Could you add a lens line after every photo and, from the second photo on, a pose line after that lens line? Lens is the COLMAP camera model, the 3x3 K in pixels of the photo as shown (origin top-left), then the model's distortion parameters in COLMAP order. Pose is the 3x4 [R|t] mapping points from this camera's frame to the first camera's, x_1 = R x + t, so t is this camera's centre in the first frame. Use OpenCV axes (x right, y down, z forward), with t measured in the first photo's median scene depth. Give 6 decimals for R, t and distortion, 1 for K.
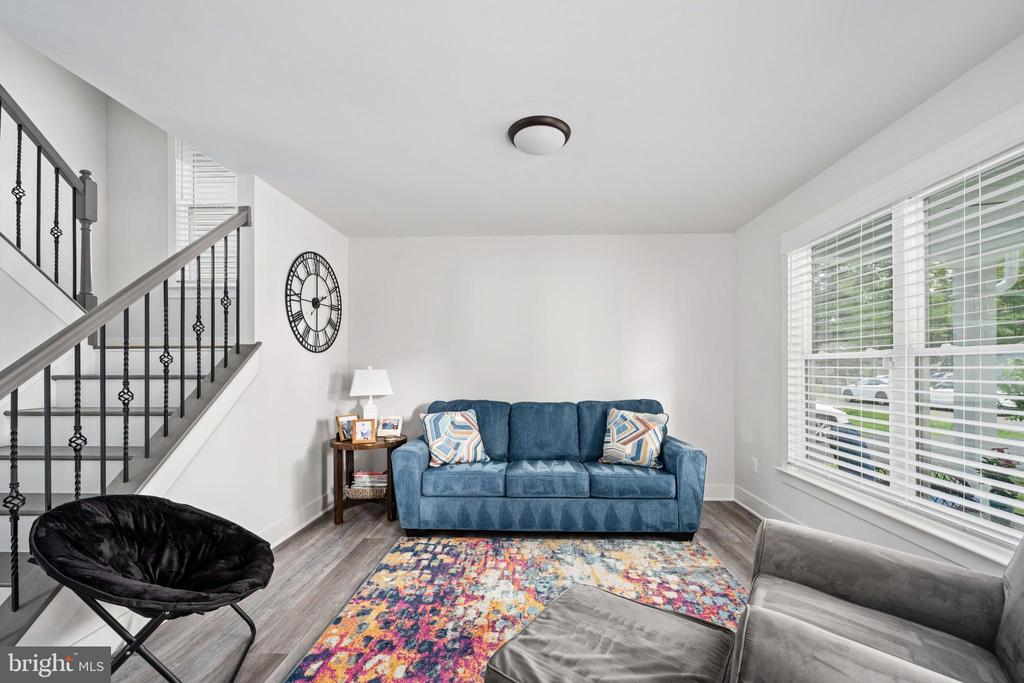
lens RADIAL K [[423.7, 0, 518.3], [0, 423.7, 365.4], [0, 0, 1]] dist [-0.000578, 0.000108]
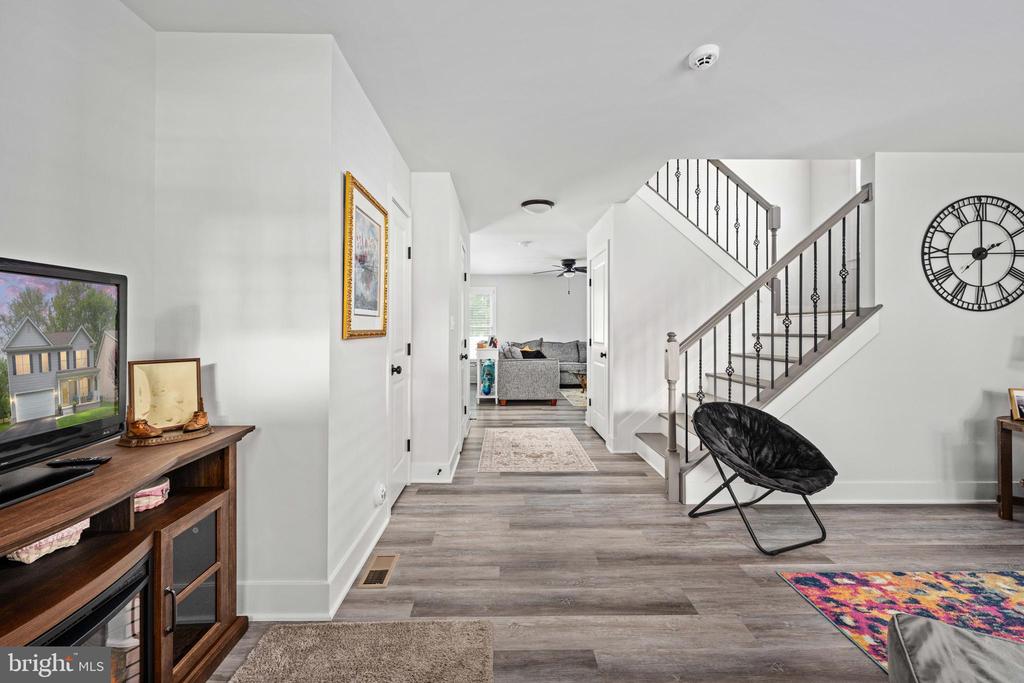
lens RADIAL K [[411.6, 0, 511.5], [0, 411.6, 329.6], [0, 0, 1]] dist [-0.000103, 0.000136]
pose [[0.054660, 0.002975, -0.998501, 0.387765], [0.004539, 0.999984, 0.003228, 0.000530], [0.998495, -0.004709, 0.054645, 0.004072]]
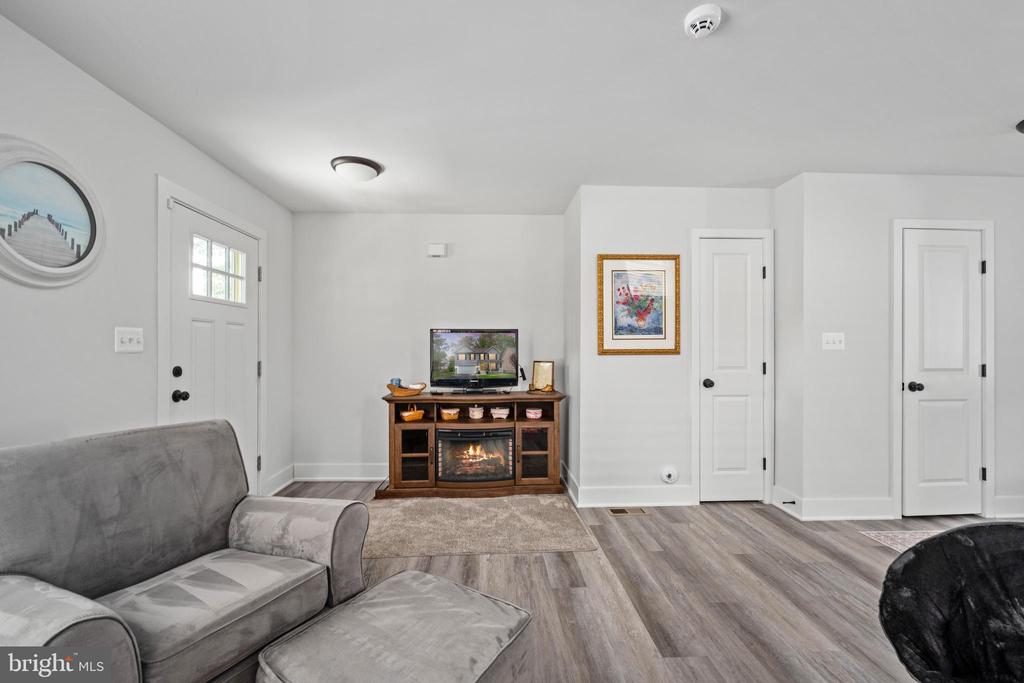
lens RADIAL K [[423.5, 0, 507.7], [0, 423.5, 344.1], [0, 0, 1]] dist [-0.000459, 0.000120]
pose [[-0.996366, -0.000972, -0.085174, 0.039669], [-0.000135, 0.999952, -0.009832, 0.001036], [0.085179, -0.009785, -0.996318, 0.927153]]
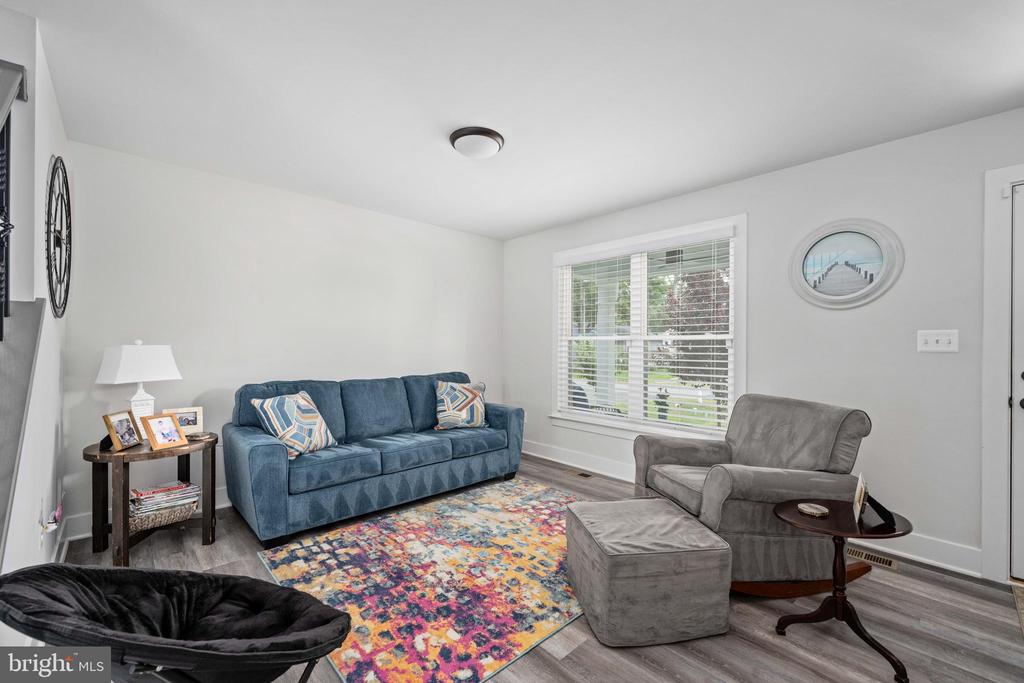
lens RADIAL K [[423.5, 0, 507.7], [0, 423.5, 344.1], [0, 0, 1]] dist [-0.000459, 0.000120]
pose [[0.705614, 0.007409, 0.708558, -0.577234], [-0.011183, 0.999937, 0.000680, 0.001391], [-0.708508, -0.008403, 0.705652, 0.107111]]
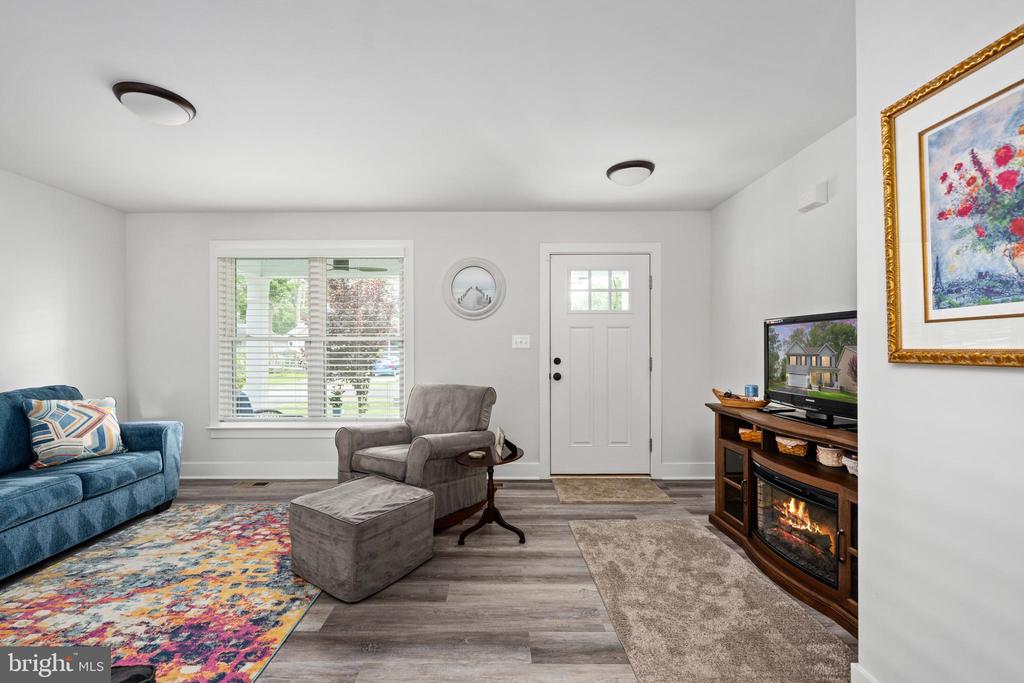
lens RADIAL K [[432.2, 0, 499.2], [0, 432.2, 346.4], [0, 0, 1]] dist [-0.000297, 0.000157]
pose [[-0.031806, 0.000666, 0.999494, -0.782778], [-0.002371, 0.999997, -0.000742, 0.002489], [-0.999491, -0.002393, -0.031804, 0.214430]]
